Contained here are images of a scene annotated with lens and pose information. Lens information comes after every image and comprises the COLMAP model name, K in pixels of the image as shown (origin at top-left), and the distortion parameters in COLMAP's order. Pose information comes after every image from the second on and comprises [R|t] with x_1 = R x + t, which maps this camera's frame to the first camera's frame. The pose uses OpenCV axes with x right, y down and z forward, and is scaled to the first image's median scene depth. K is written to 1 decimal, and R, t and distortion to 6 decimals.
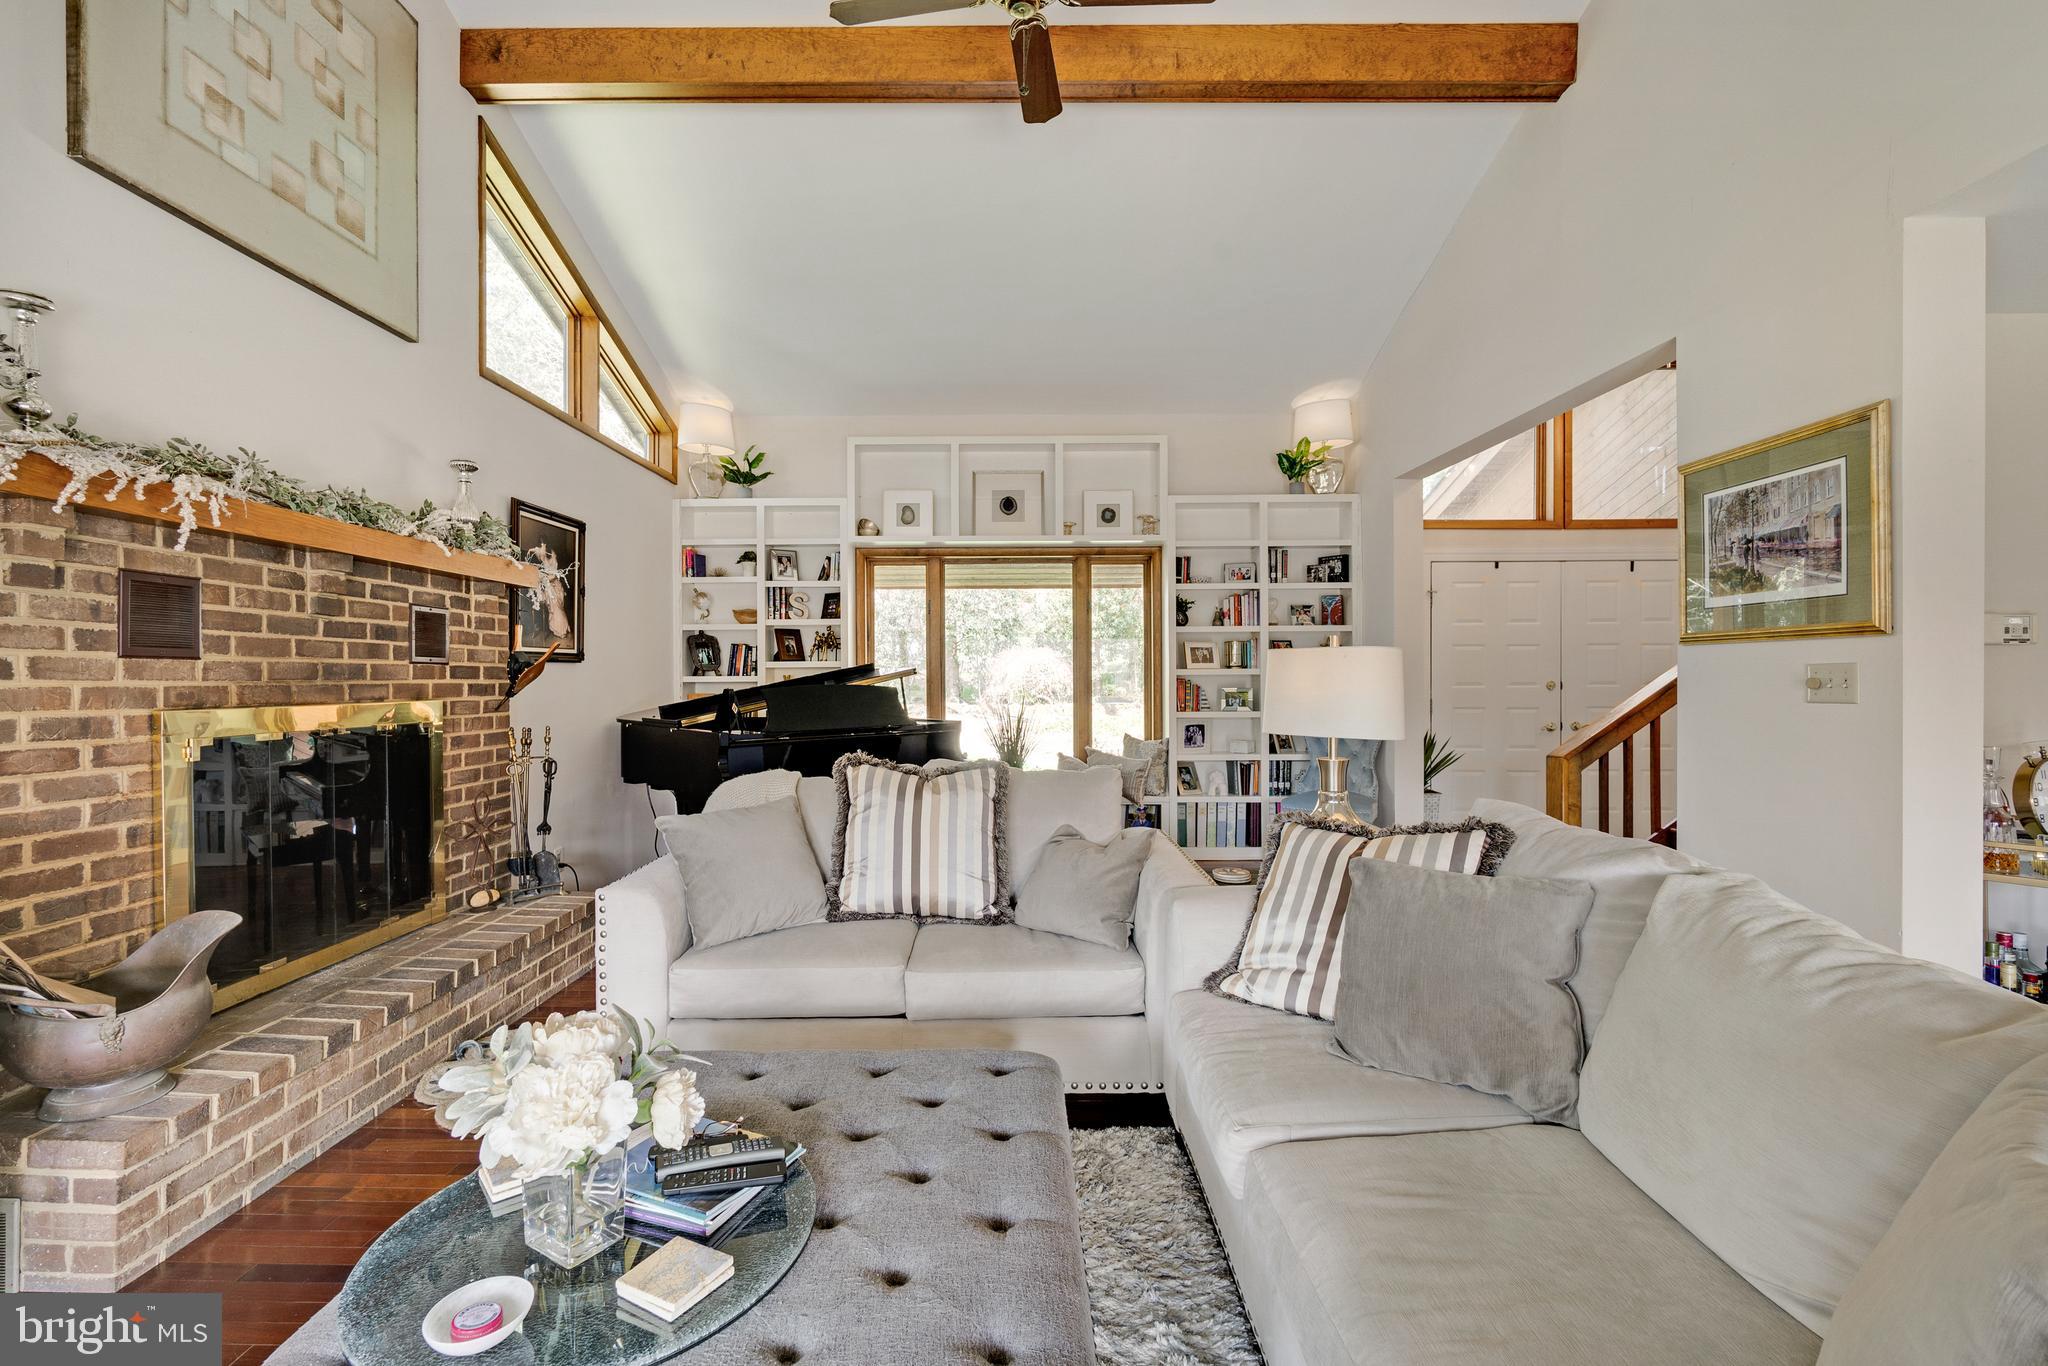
lens RADIAL K [[888.7, 0, 1023.9], [0, 888.7, 676.0], [0, 0, 1]] dist [-0.001194, -0.000345]
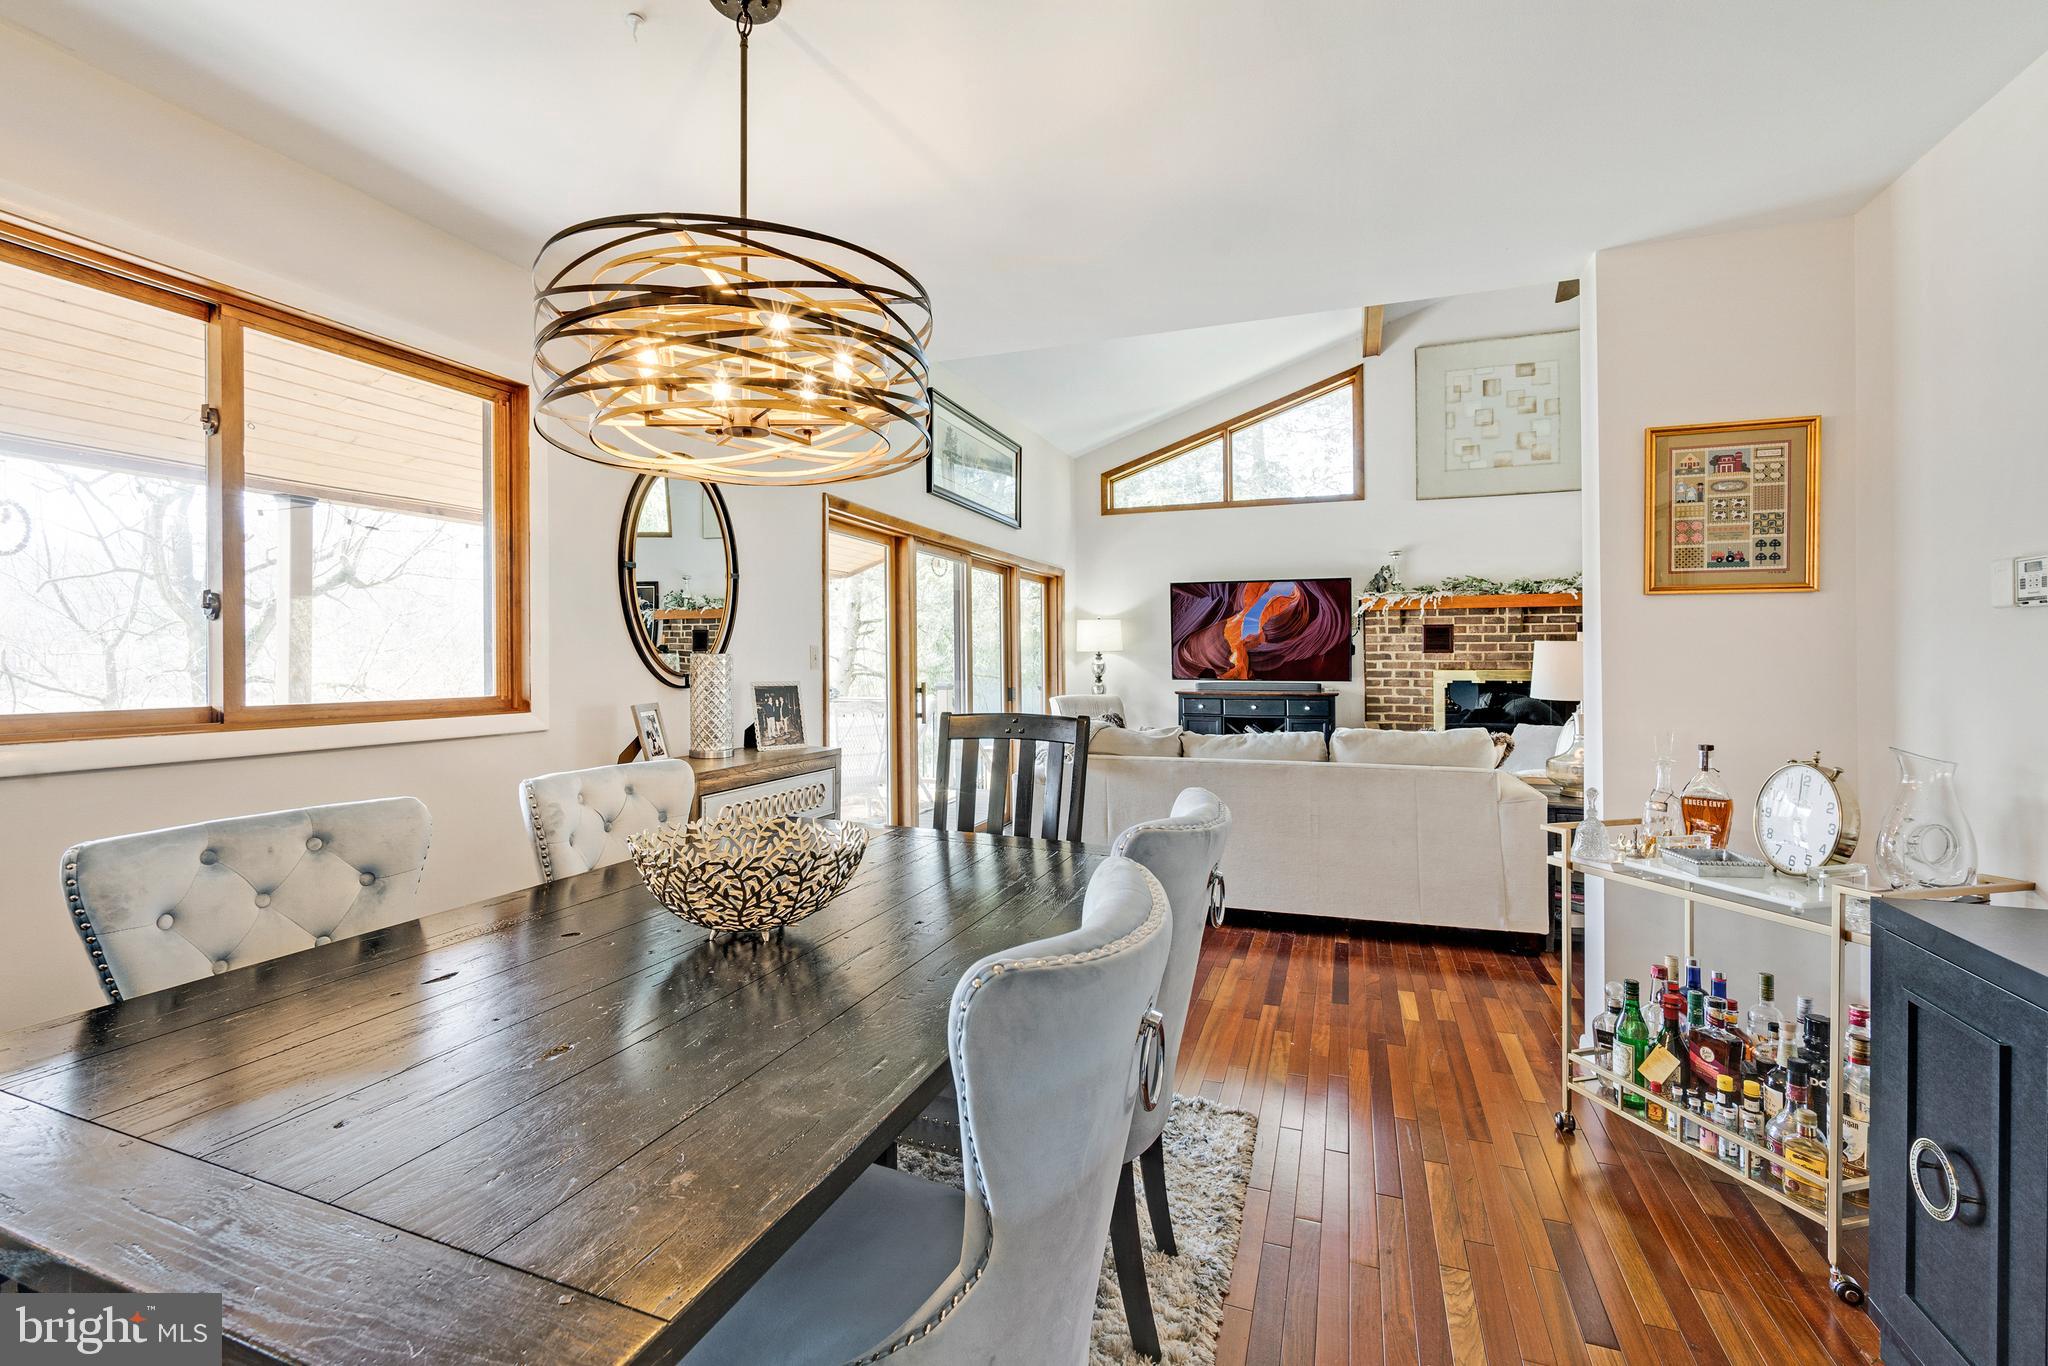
lens RADIAL K [[888.7, 0, 1017.6], [0, 888.7, 670.7], [0, 0, 1]] dist [-0.001194, -0.000345]
pose [[-0.344461, 0.013369, -0.938705, 2.441215], [0.003185, 0.999909, 0.013072, -0.003042], [0.938795, 0.001513, -0.344473, 0.721184]]
